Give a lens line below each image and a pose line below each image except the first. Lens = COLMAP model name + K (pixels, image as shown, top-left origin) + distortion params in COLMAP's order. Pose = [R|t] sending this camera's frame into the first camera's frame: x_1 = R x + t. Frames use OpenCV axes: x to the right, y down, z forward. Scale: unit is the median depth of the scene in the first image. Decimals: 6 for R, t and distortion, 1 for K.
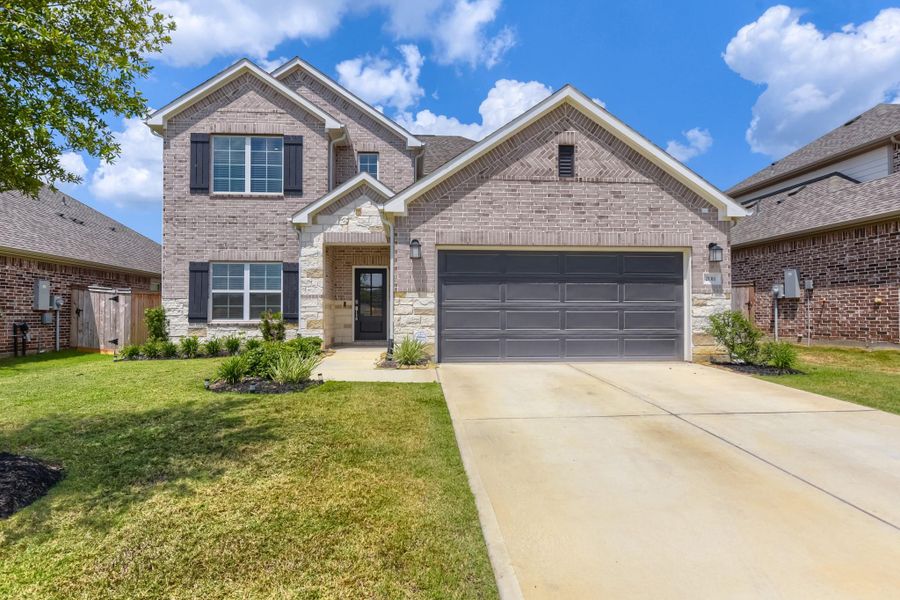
lens RADIAL K [[530.6, 0, 448.4], [0, 530.6, 313.0], [0, 0, 1]] dist [0.003169, 0.000715]
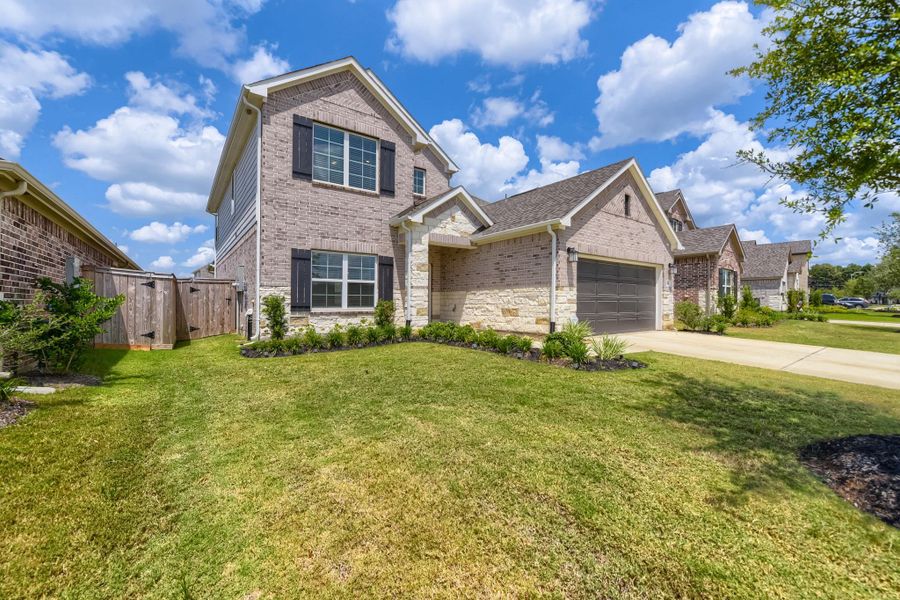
lens RADIAL K [[373.1, 0, 447.0], [0, 373.1, 309.6], [0, 0, 1]] dist [-0.013509, -0.000204]
pose [[0.834892, -0.009315, 0.550335, -0.621891], [-0.003397, 0.999751, 0.022074, -0.001246], [-0.550403, -0.020299, 0.834652, 0.279508]]
